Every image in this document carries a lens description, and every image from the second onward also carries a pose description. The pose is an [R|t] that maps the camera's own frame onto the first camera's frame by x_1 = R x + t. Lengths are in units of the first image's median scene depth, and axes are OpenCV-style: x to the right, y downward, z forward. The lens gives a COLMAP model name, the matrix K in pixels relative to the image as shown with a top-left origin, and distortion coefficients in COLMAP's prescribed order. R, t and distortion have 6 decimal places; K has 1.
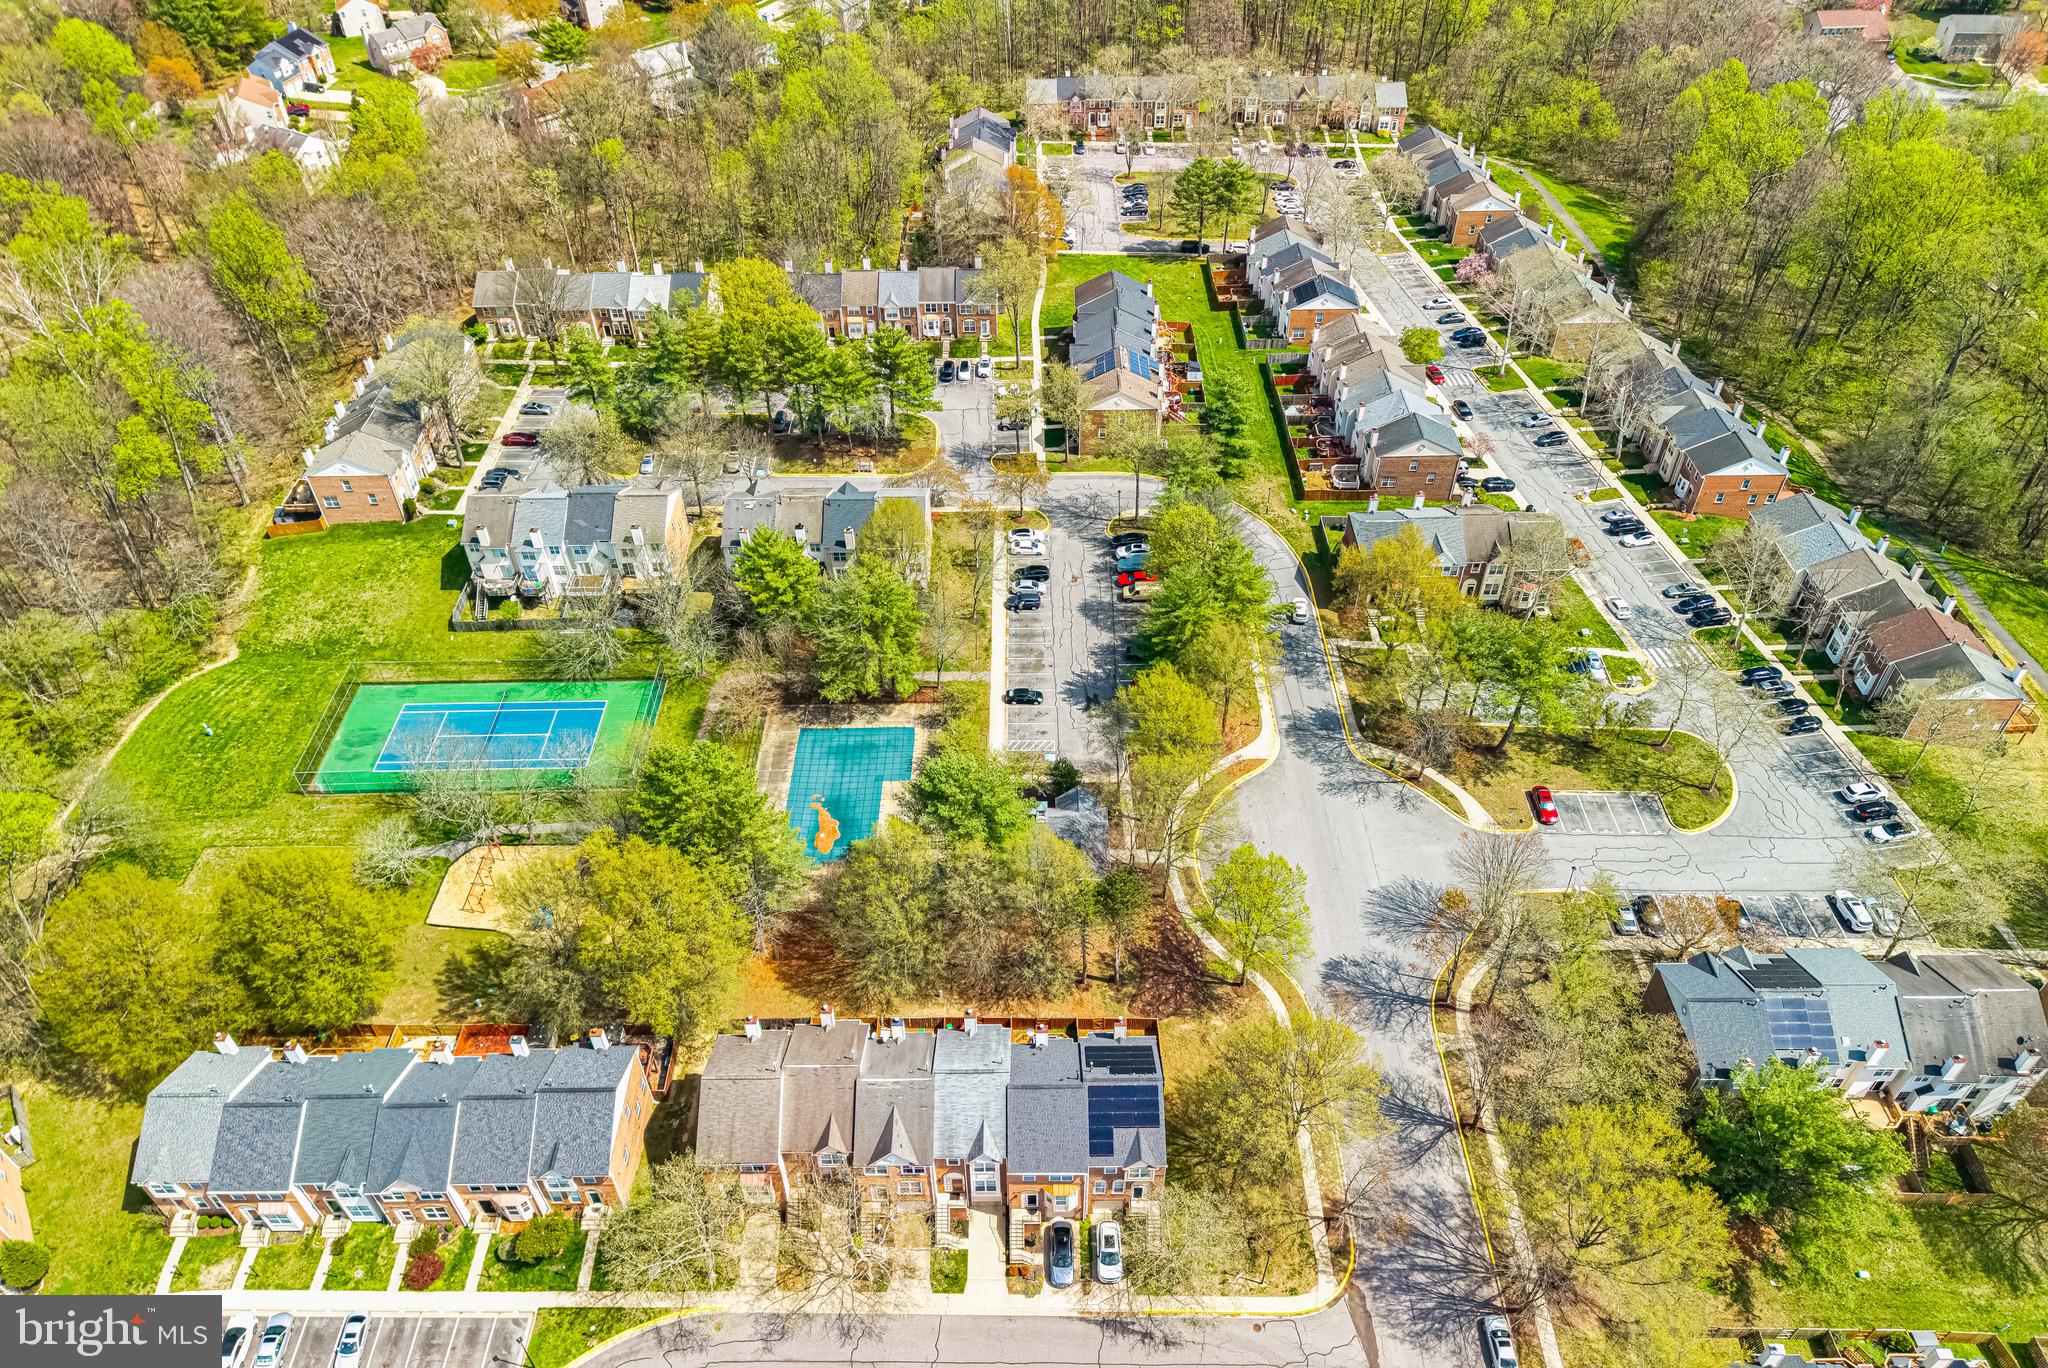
lens RADIAL K [[1326.7, 0, 1025.5], [0, 1326.7, 722.1], [0, 0, 1]] dist [0.031790, -0.023443]
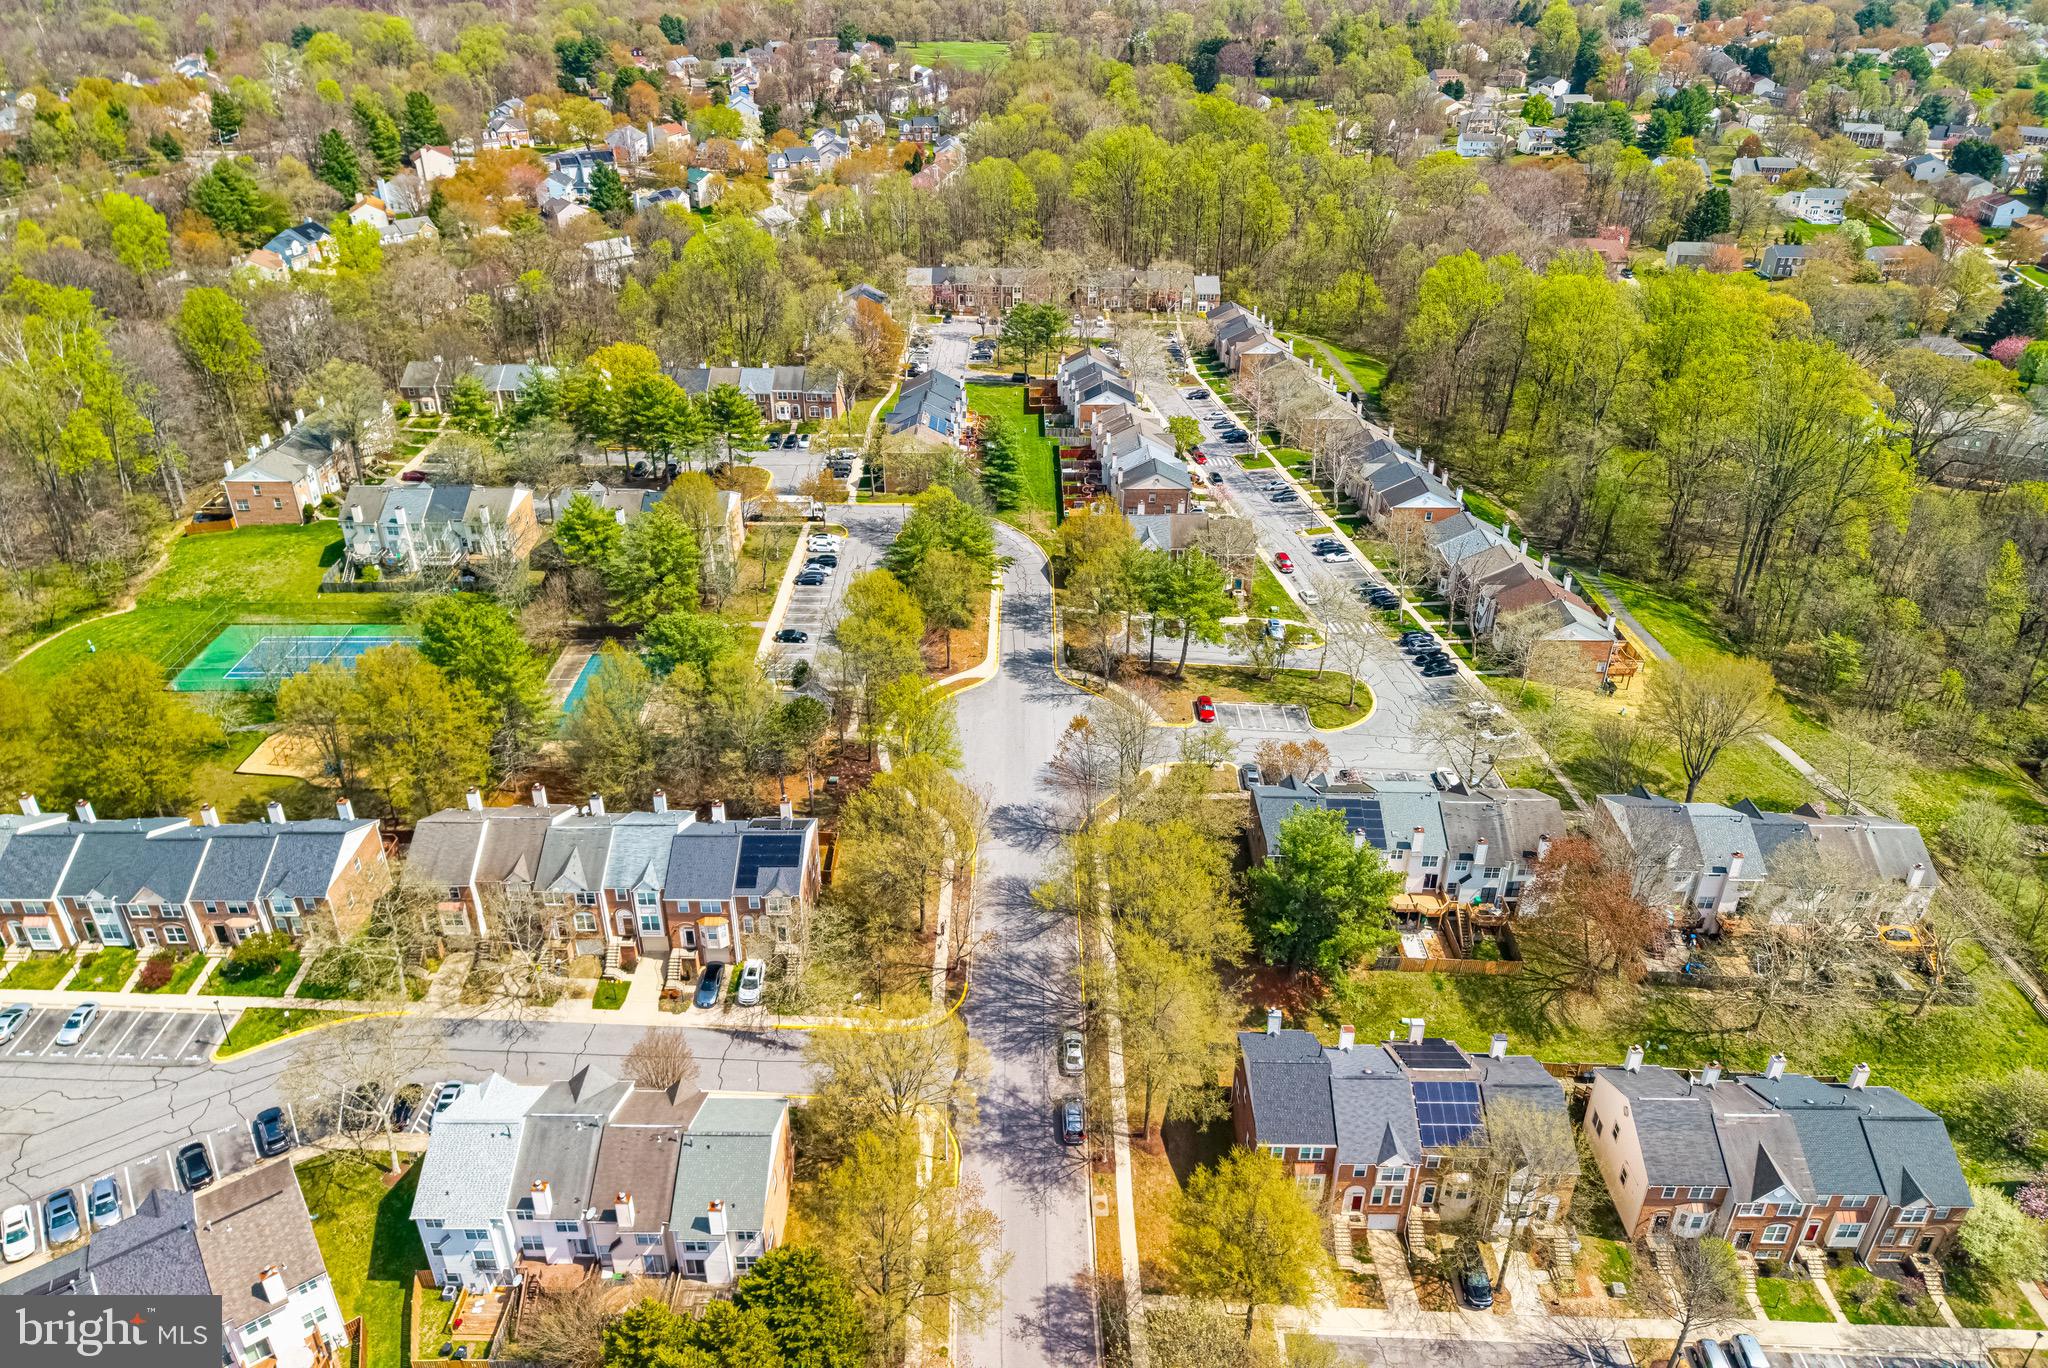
lens RADIAL K [[1326.7, 0, 1025.5], [0, 1326.7, 722.1], [0, 0, 1]] dist [0.031790, -0.023443]
pose [[0.999543, 0.028527, -0.009990, 0.227571], [-0.030052, 0.973334, -0.227414, 0.322876], [0.003236, 0.227611, 0.973747, -0.128861]]
